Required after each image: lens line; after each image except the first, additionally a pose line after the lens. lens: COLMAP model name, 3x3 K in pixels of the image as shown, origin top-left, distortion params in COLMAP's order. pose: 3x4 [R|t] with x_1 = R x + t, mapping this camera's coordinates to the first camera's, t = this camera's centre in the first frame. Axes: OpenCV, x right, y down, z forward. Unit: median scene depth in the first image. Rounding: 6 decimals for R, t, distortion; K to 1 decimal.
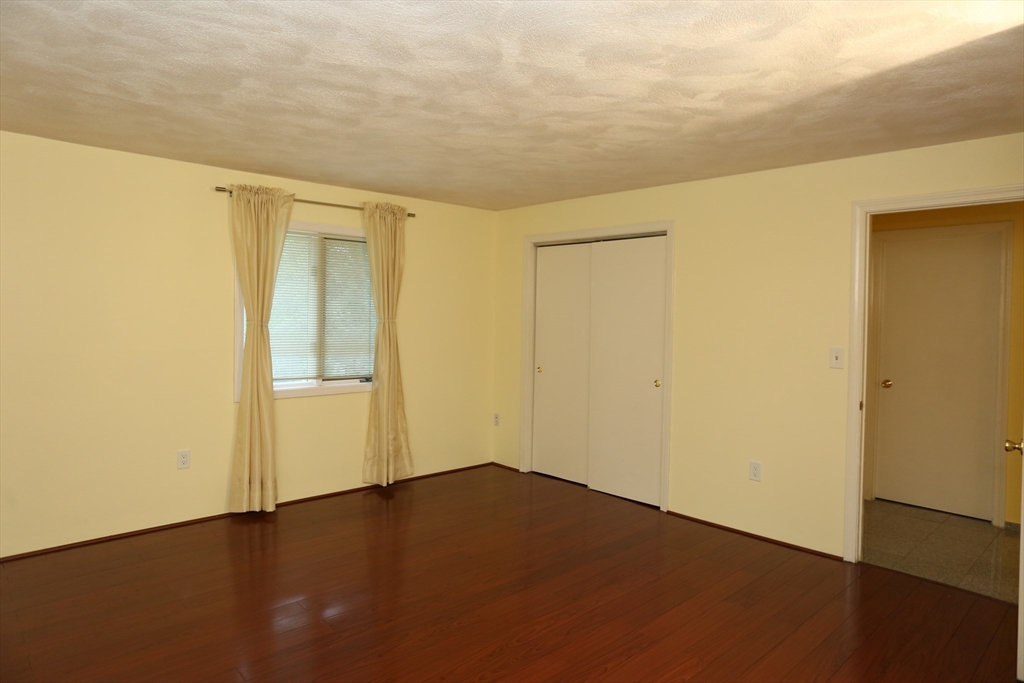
lens RADIAL K [[654.1, 0, 513.2], [0, 654.1, 343.5], [0, 0, 1]] dist [-0.004500, -0.000208]
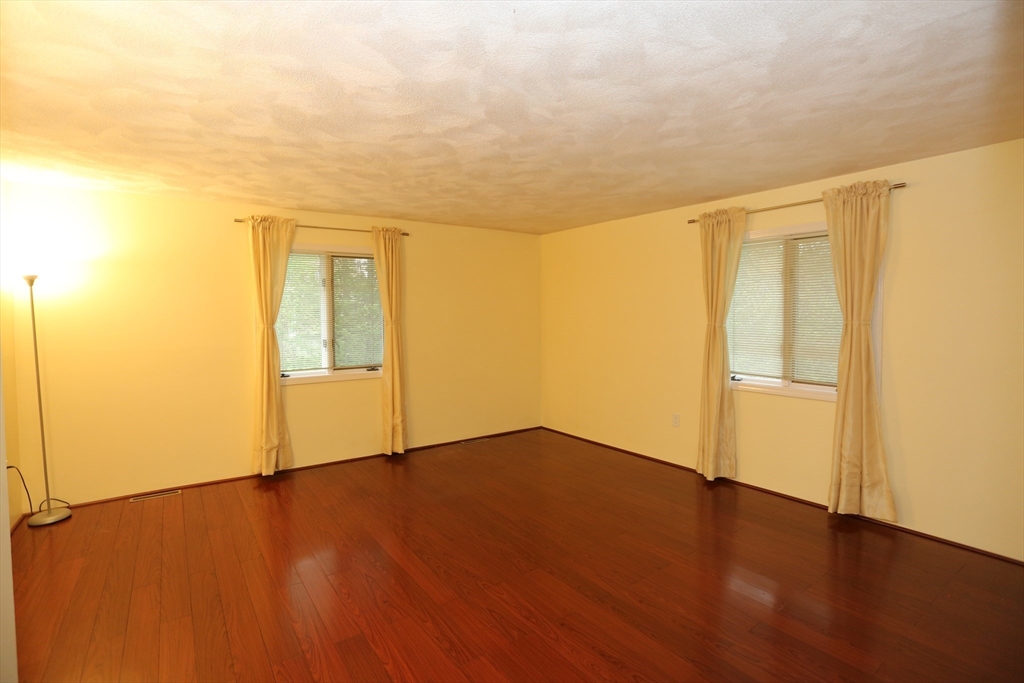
lens RADIAL K [[515.7, 0, 513.5], [0, 515.7, 338.8], [0, 0, 1]] dist [-0.024469, 0.000256]
pose [[-0.159386, 0.037136, -0.986518, 0.558756], [-0.041302, 0.998166, 0.044248, -0.027327], [0.986352, 0.047798, -0.157560, 0.717223]]
